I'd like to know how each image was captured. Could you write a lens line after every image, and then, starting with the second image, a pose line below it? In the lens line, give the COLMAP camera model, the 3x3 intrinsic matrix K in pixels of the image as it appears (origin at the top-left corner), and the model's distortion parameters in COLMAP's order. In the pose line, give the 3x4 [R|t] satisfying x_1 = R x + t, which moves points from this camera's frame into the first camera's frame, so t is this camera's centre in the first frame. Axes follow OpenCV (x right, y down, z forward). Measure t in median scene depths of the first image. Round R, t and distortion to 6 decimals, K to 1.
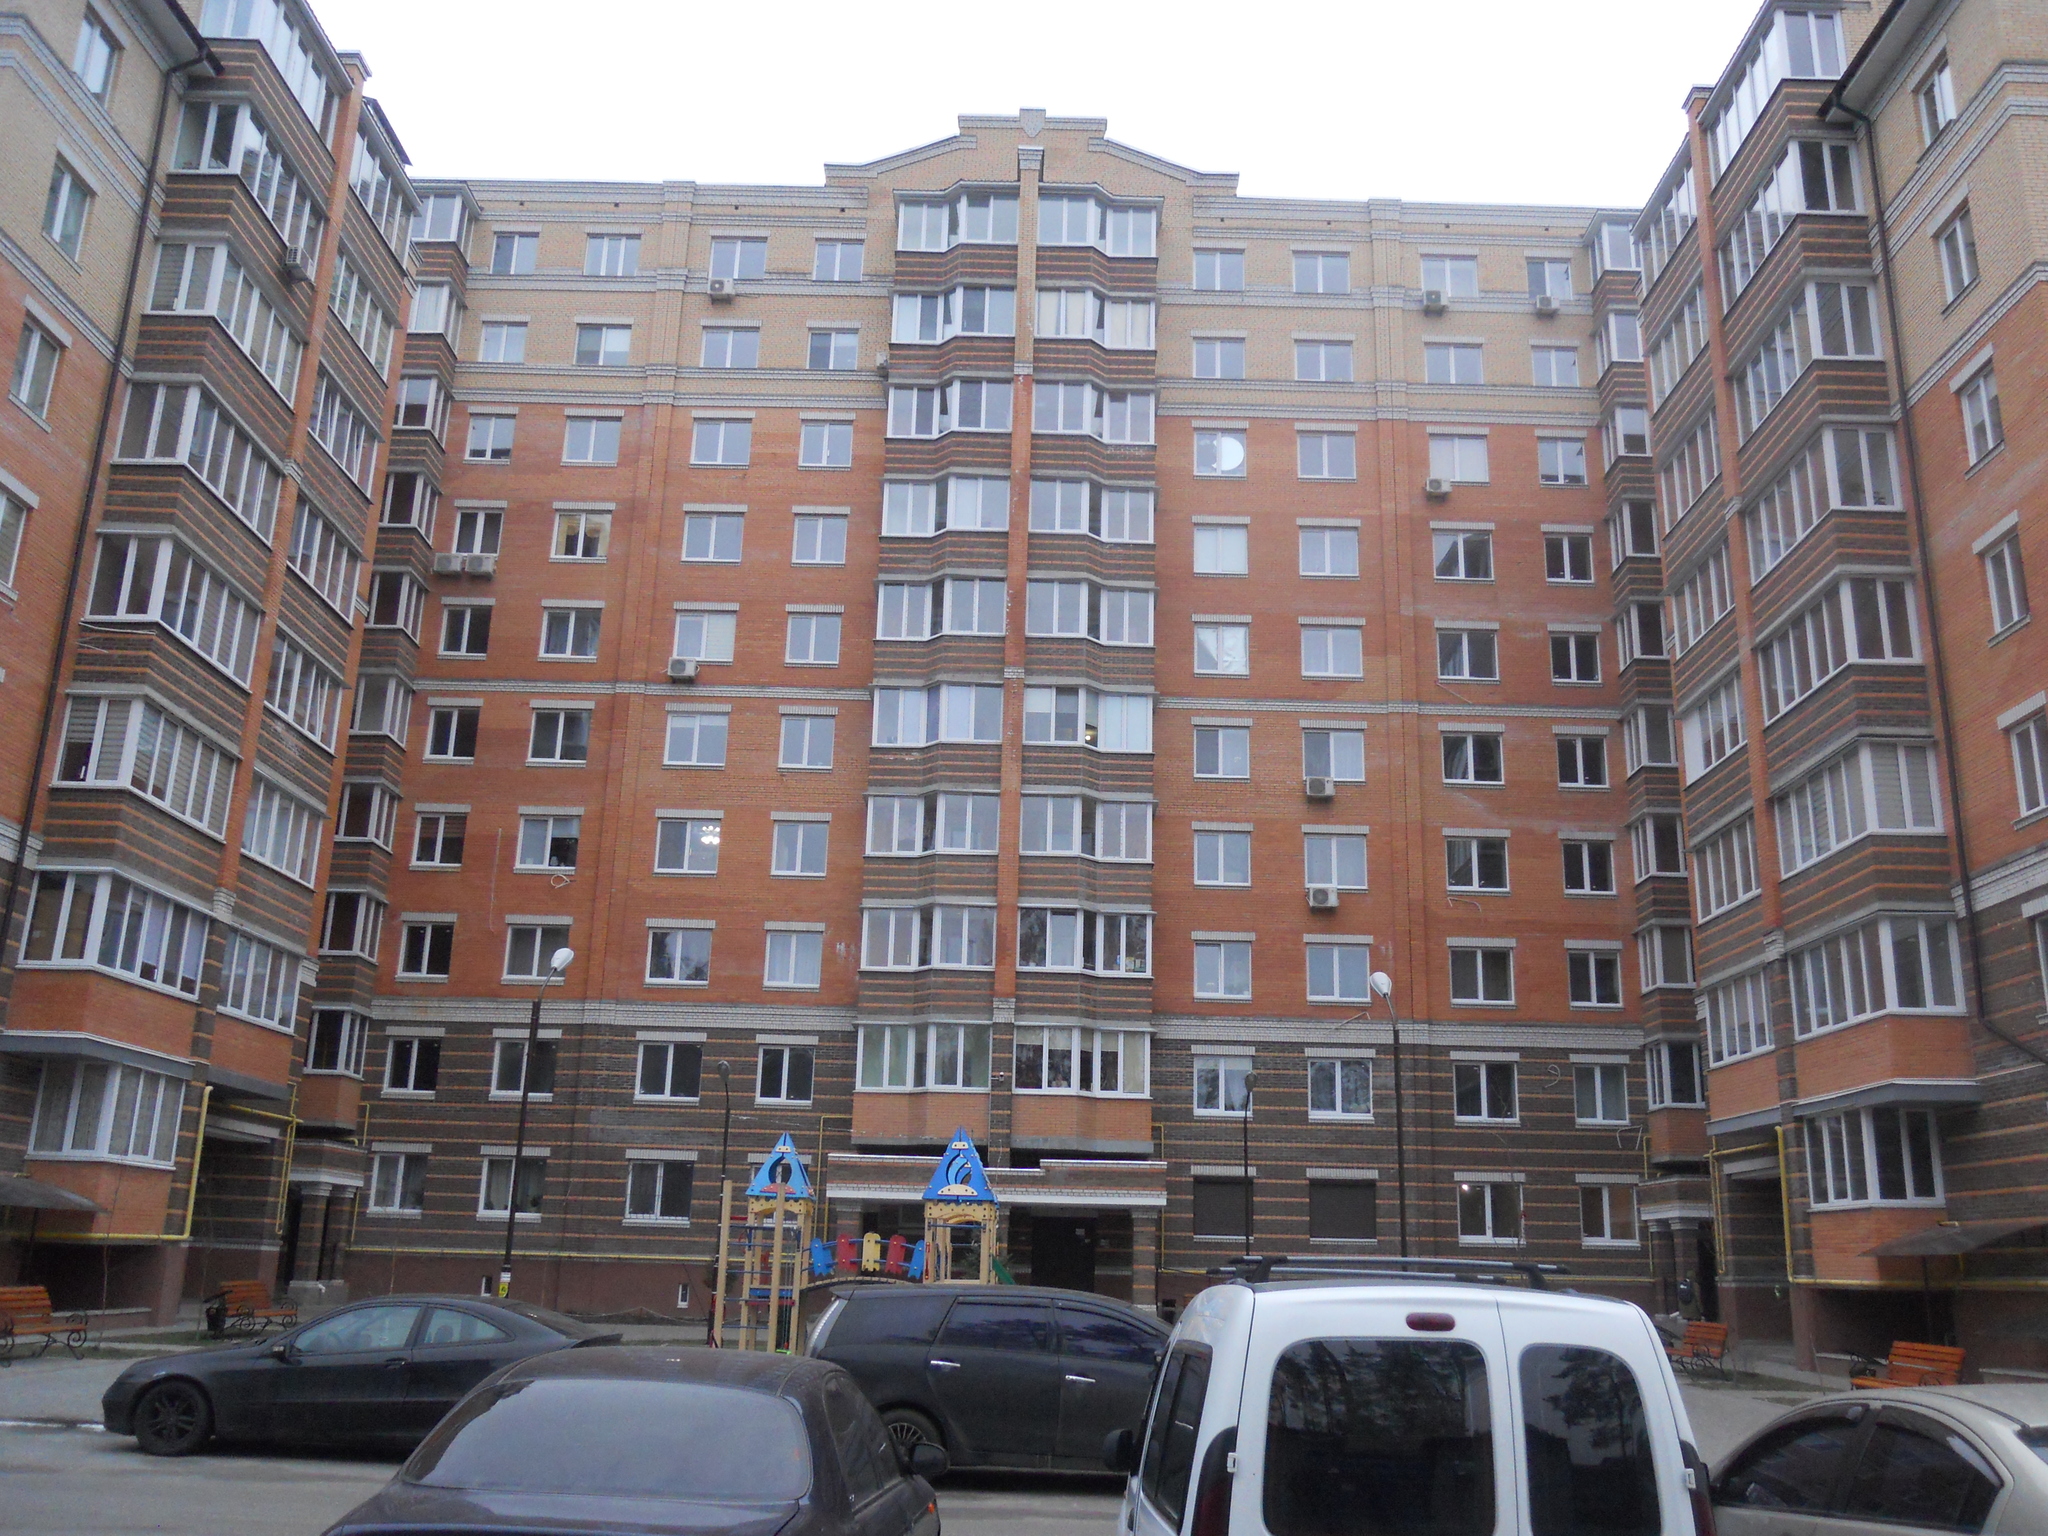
lens RADIAL K [[1678.1, 0, 1046.0], [0, 1678.1, 818.4], [0, 0, 1]] dist [-0.038730, 0.014349]
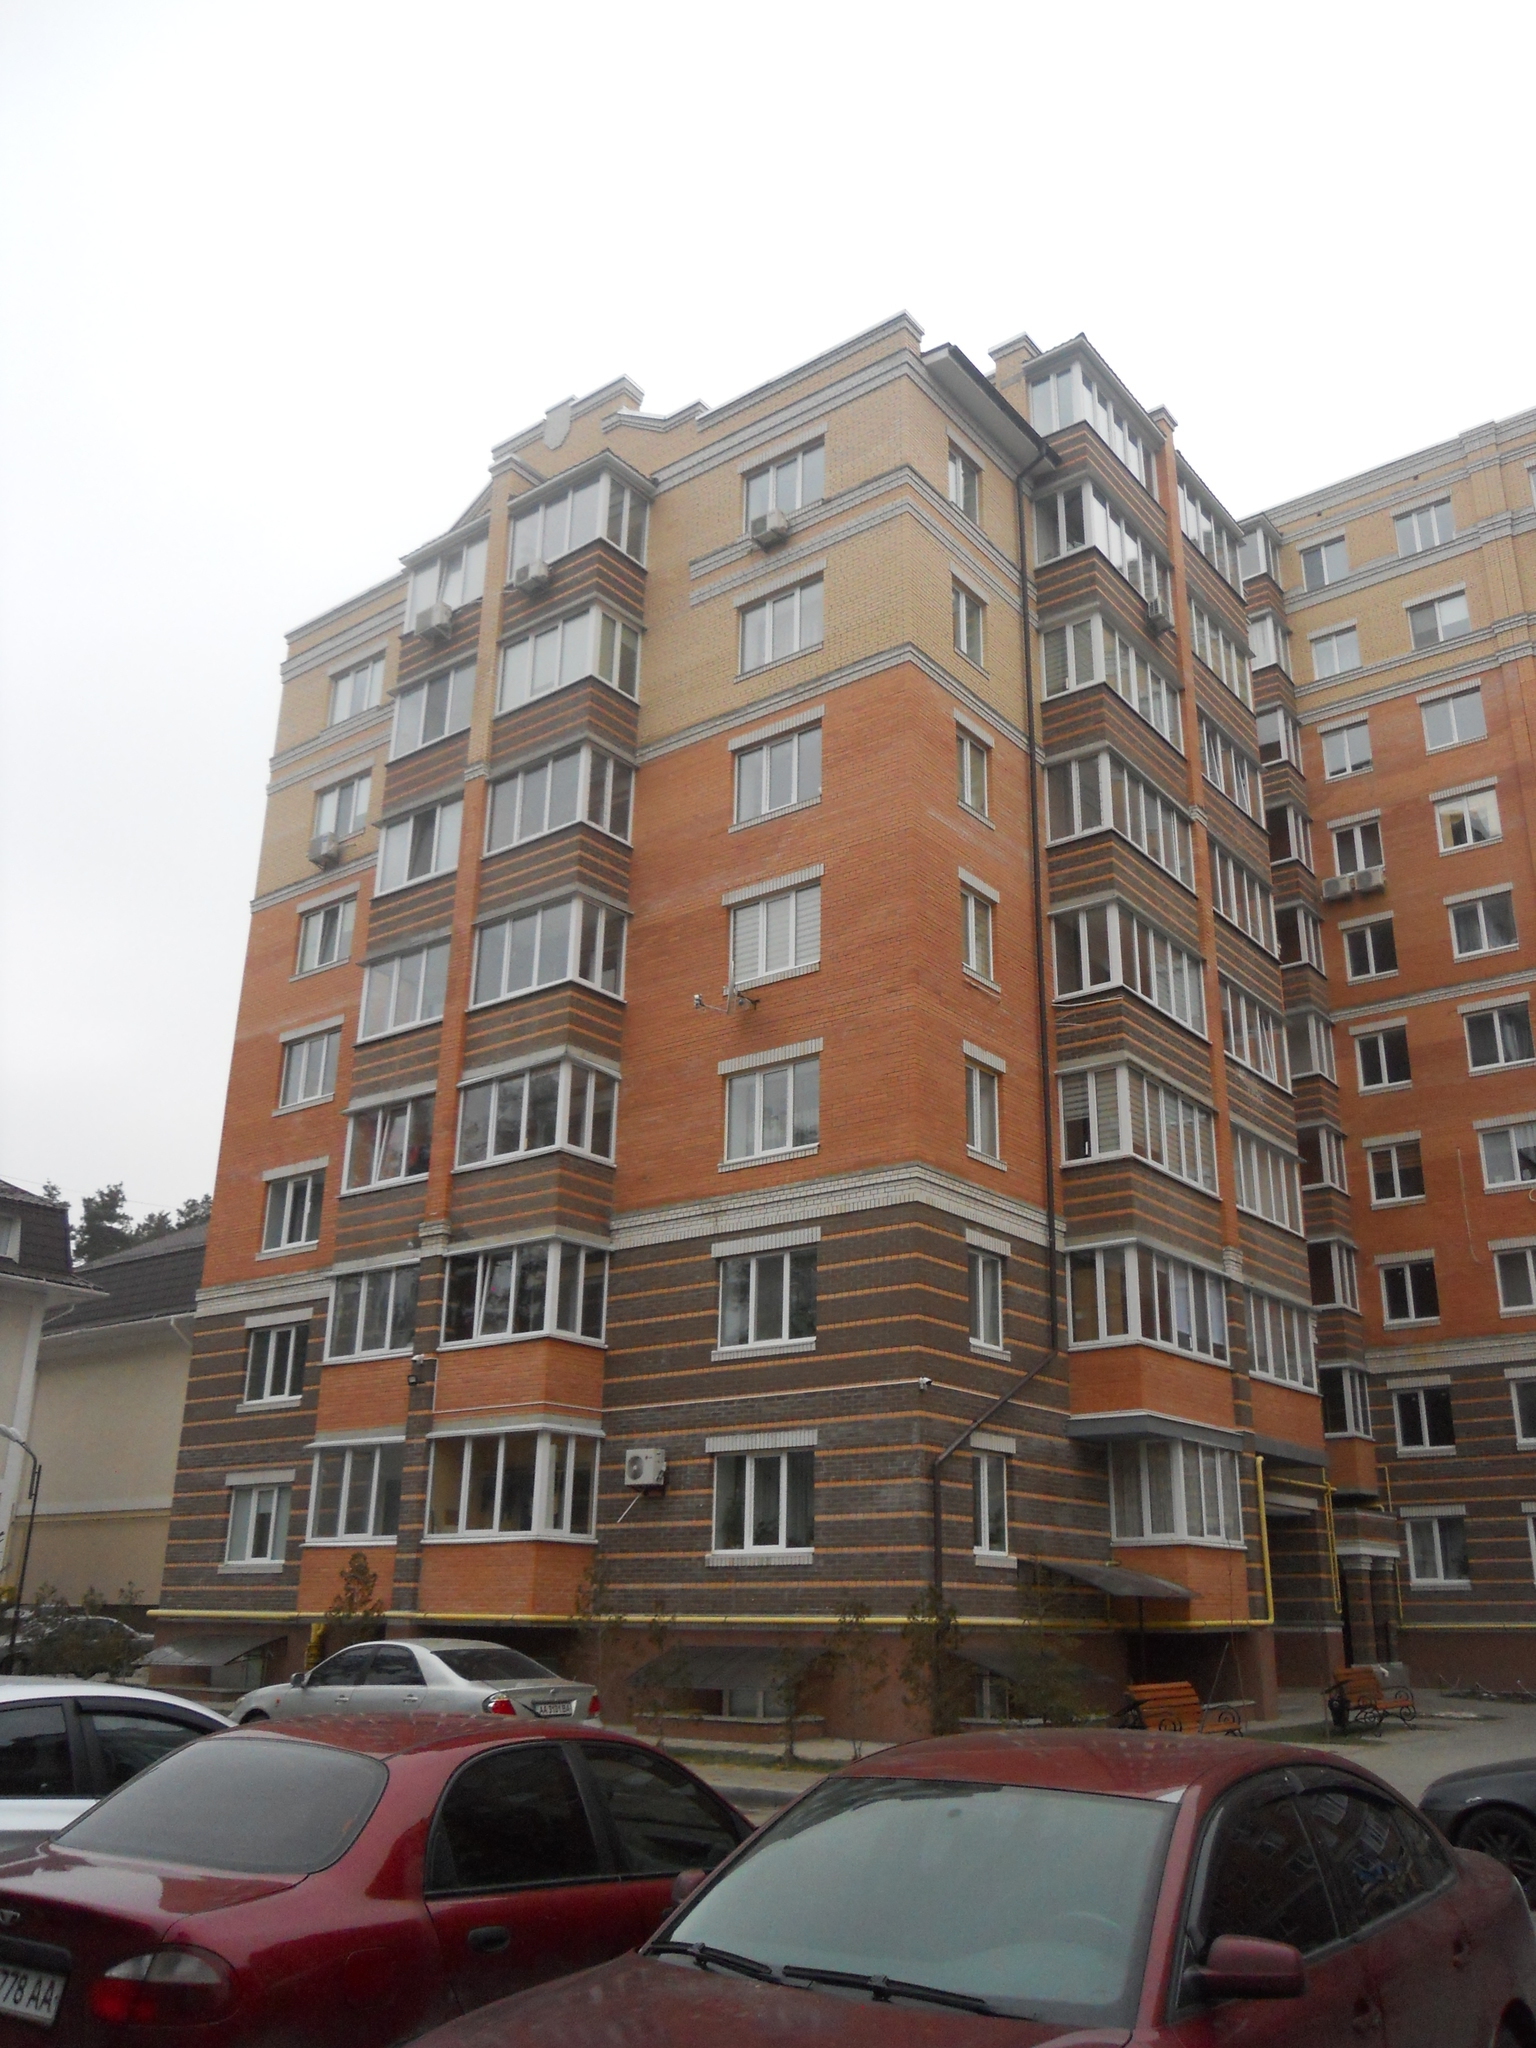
lens RADIAL K [[1686.1, 0, 817.5], [0, 1686.1, 987.0], [0, 0, 1]] dist [-0.052393, 0.007631]
pose [[0.798624, -0.232763, -0.554997, -0.106177], [0.169526, 0.971844, -0.163644, 0.013771], [0.577461, 0.036604, 0.815597, 0.065096]]
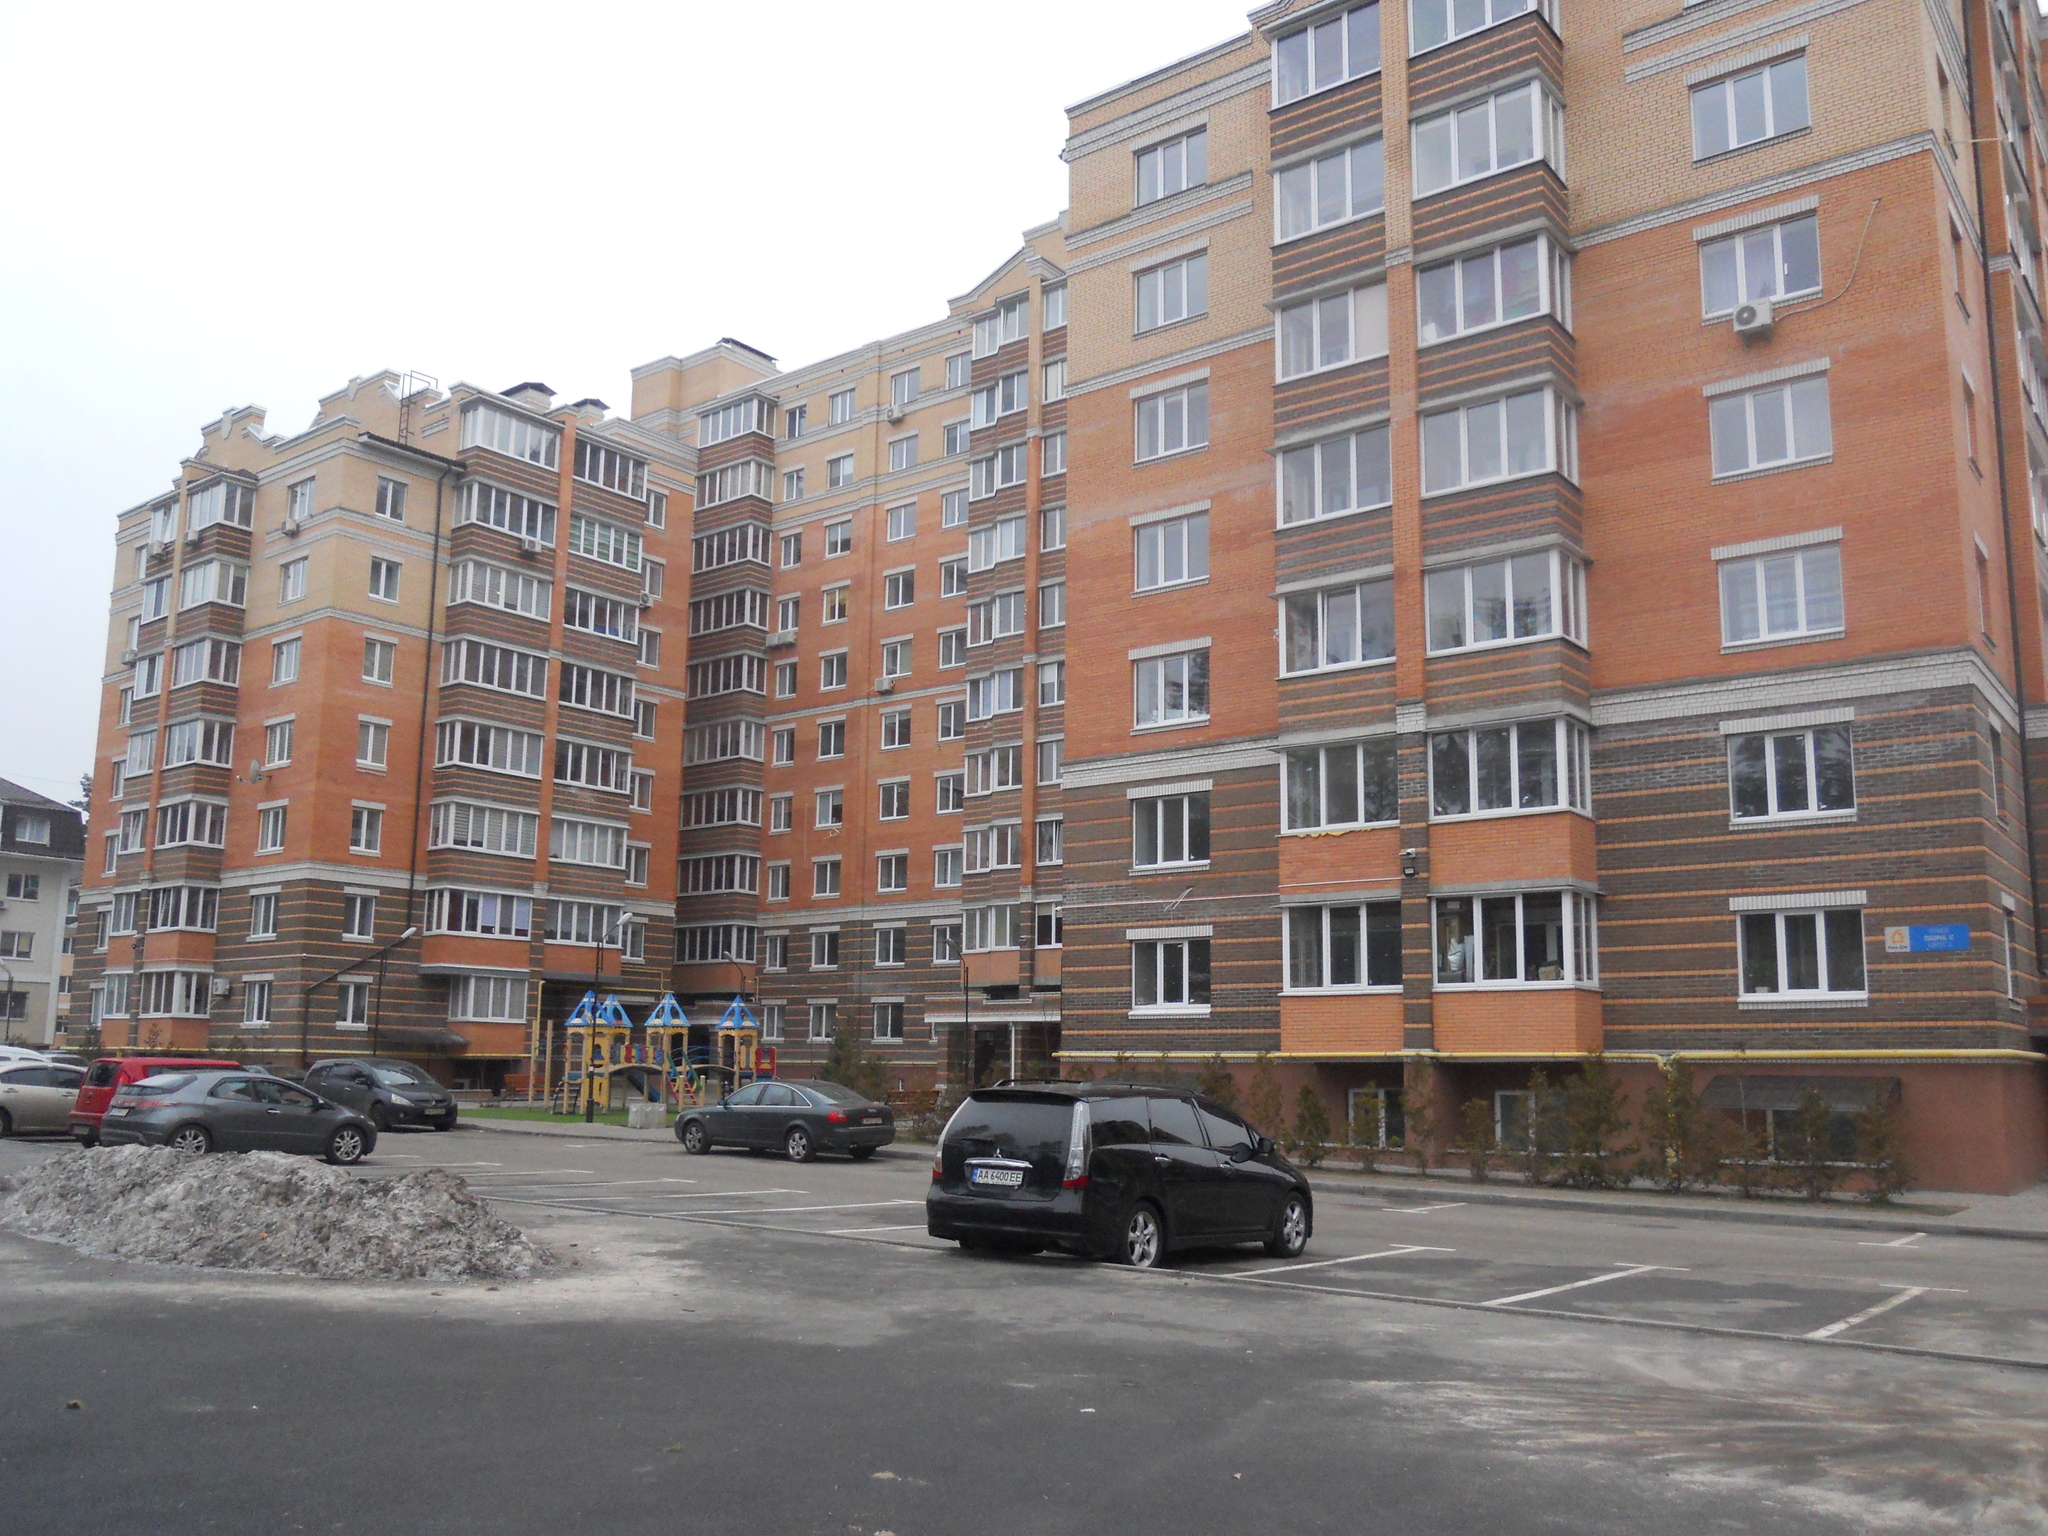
lens RADIAL K [[1678.1, 0, 1046.0], [0, 1678.1, 818.4], [0, 0, 1]] dist [-0.038730, 0.014349]
pose [[0.788830, -0.106431, -0.605326, 1.124887], [0.167668, 0.984800, 0.045344, -0.019778], [0.591299, -0.137262, 0.794685, -0.198792]]
